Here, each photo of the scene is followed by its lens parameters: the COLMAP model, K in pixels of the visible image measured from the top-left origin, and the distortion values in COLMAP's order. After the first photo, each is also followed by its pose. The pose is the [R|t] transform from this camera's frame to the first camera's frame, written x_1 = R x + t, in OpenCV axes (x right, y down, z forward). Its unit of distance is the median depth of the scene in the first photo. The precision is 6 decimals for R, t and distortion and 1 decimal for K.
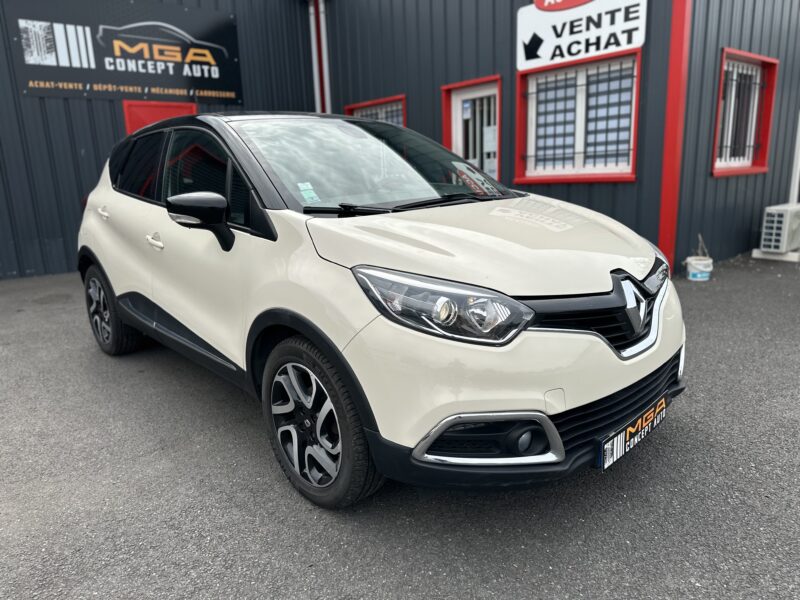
lens RADIAL K [[570.8, 0, 395.9], [0, 570.8, 303.7], [0, 0, 1]] dist [-0.023097, 0.001880]
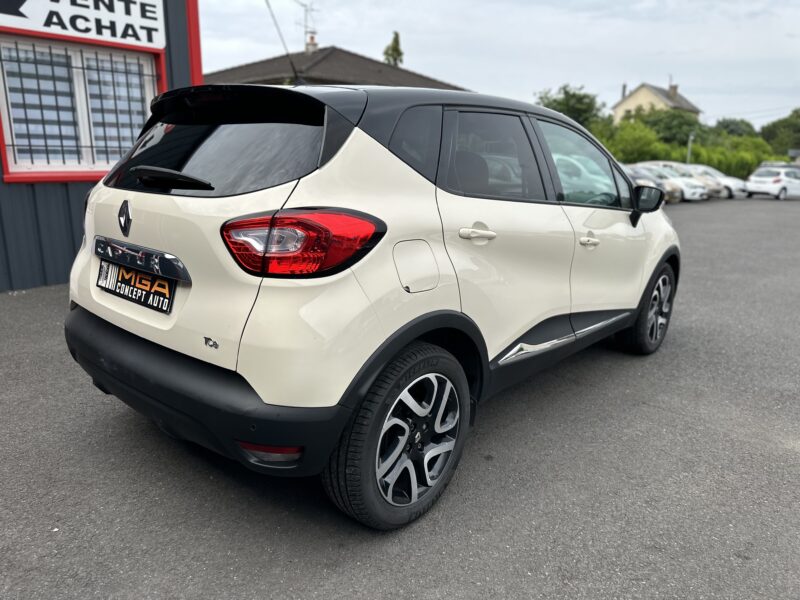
lens RADIAL K [[570.8, 0, 403.7], [0, 570.8, 303.8], [0, 0, 1]] dist [-0.023097, 0.001880]
pose [[-0.095708, -0.187400, 0.977610, -0.661768], [0.216626, 0.954658, 0.204208, -0.118279], [-0.971552, 0.231320, -0.050773, 0.687385]]
